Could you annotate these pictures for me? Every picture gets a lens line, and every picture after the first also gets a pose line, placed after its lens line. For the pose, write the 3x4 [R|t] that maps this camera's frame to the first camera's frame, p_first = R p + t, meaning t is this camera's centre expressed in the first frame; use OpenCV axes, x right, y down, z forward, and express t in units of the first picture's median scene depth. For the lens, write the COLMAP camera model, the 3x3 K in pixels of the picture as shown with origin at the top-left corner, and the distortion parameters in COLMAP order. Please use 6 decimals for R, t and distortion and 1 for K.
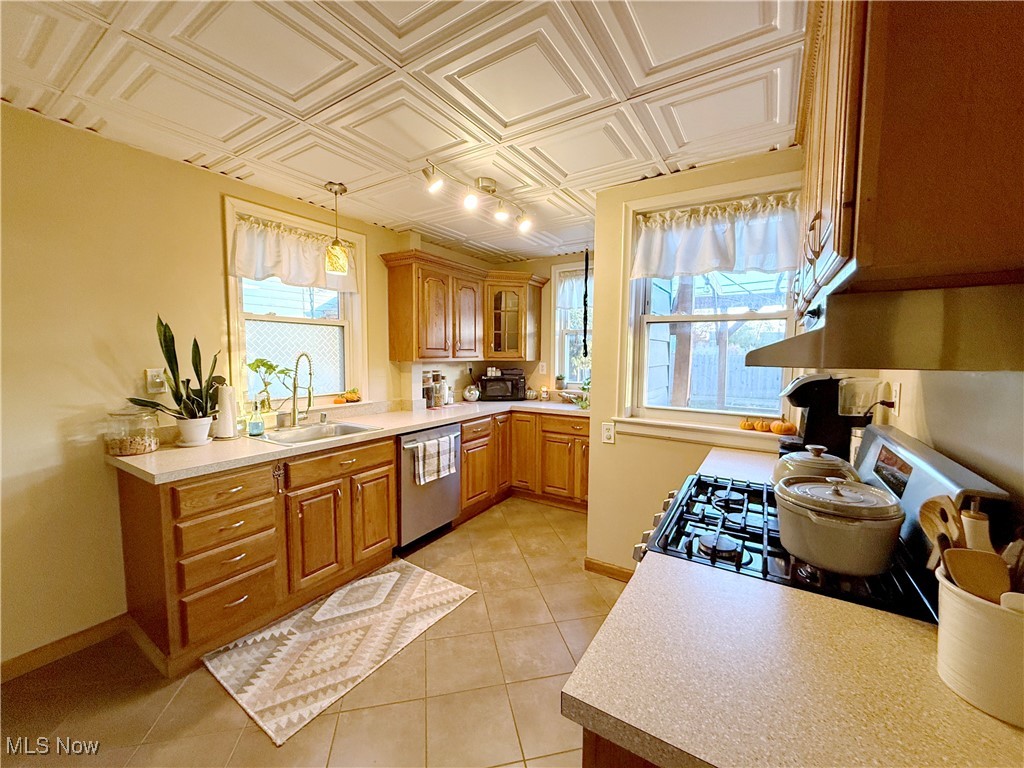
lens RADIAL K [[406.1, 0, 510.8], [0, 406.1, 380.9], [0, 0, 1]] dist [0.002026, -0.000435]
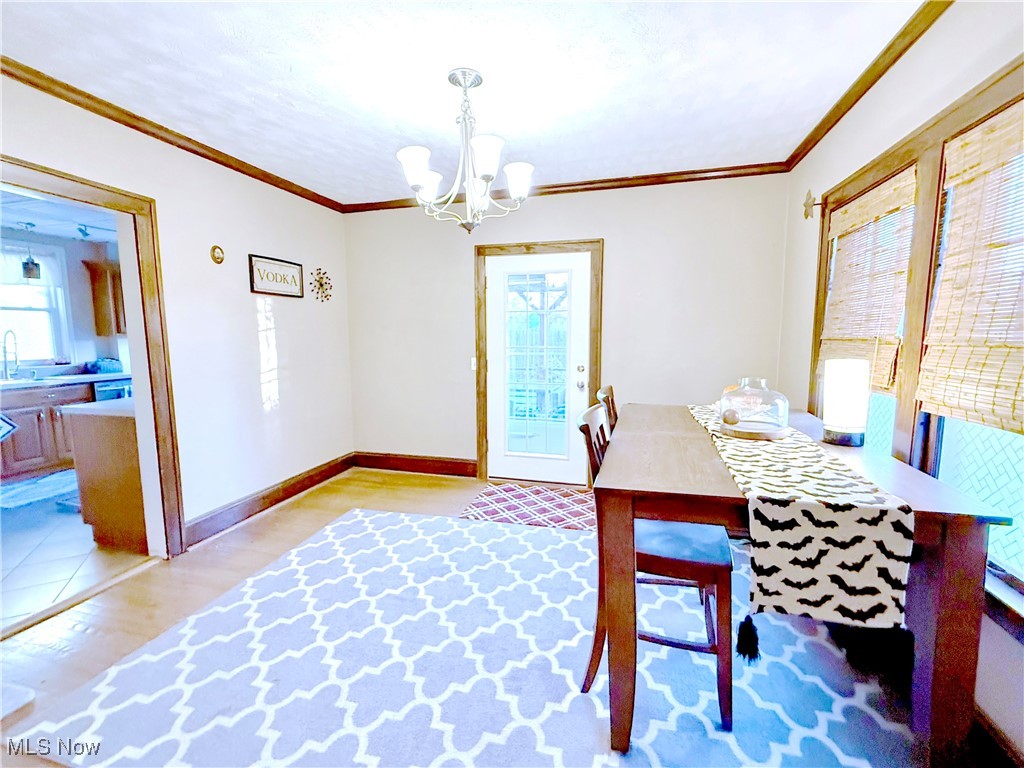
lens RADIAL K [[441.1, 0, 512.4], [0, 441.1, 386.8], [0, 0, 1]] dist [-0.000858, -0.000031]
pose [[0.953456, -0.040236, 0.298835, 0.543344], [0.027215, 0.998495, 0.047608, 0.081506], [-0.300301, -0.037259, 0.953117, -0.793847]]
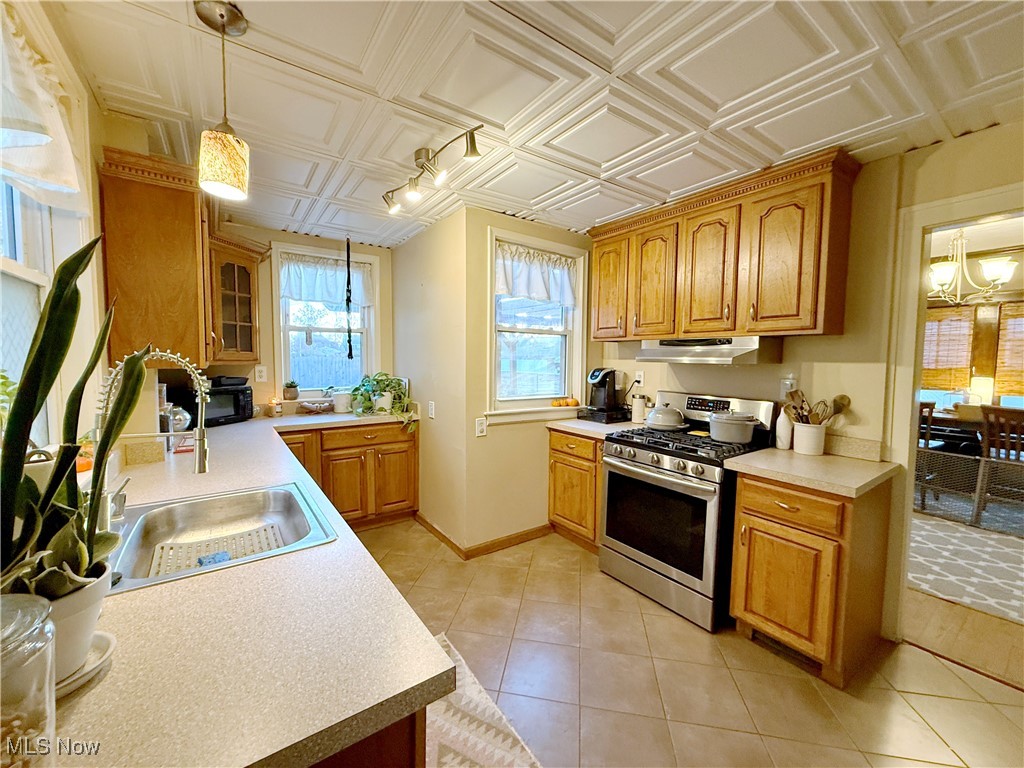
lens RADIAL K [[406.1, 0, 509.0], [0, 406.1, 382.0], [0, 0, 1]] dist [0.002026, -0.000435]
pose [[0.373389, -0.057911, 0.925866, -0.517150], [0.053807, 0.997721, 0.040706, -0.025849], [-0.926113, 0.034619, 0.375654, 0.342030]]
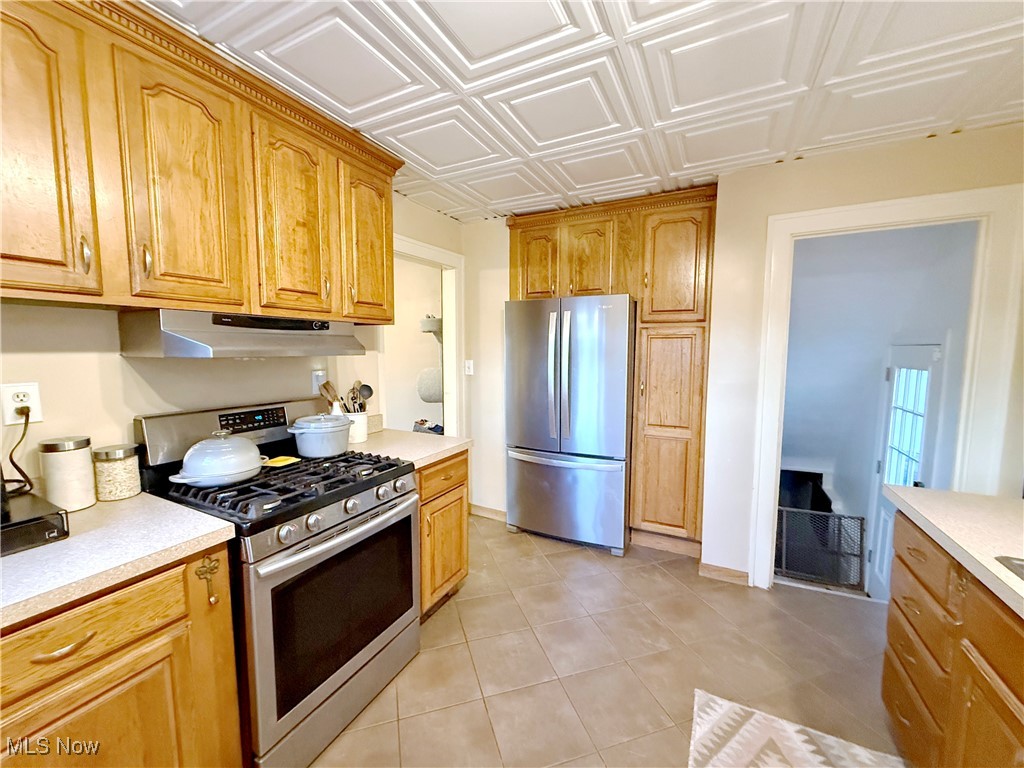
lens RADIAL K [[406.1, 0, 512.6], [0, 406.1, 384.2], [0, 0, 1]] dist [0.002026, -0.000435]
pose [[-0.995282, -0.004779, -0.096902, 0.045444], [-0.020339, 0.986871, 0.160225, -0.059635], [0.094865, 0.161440, -0.982312, 0.786069]]
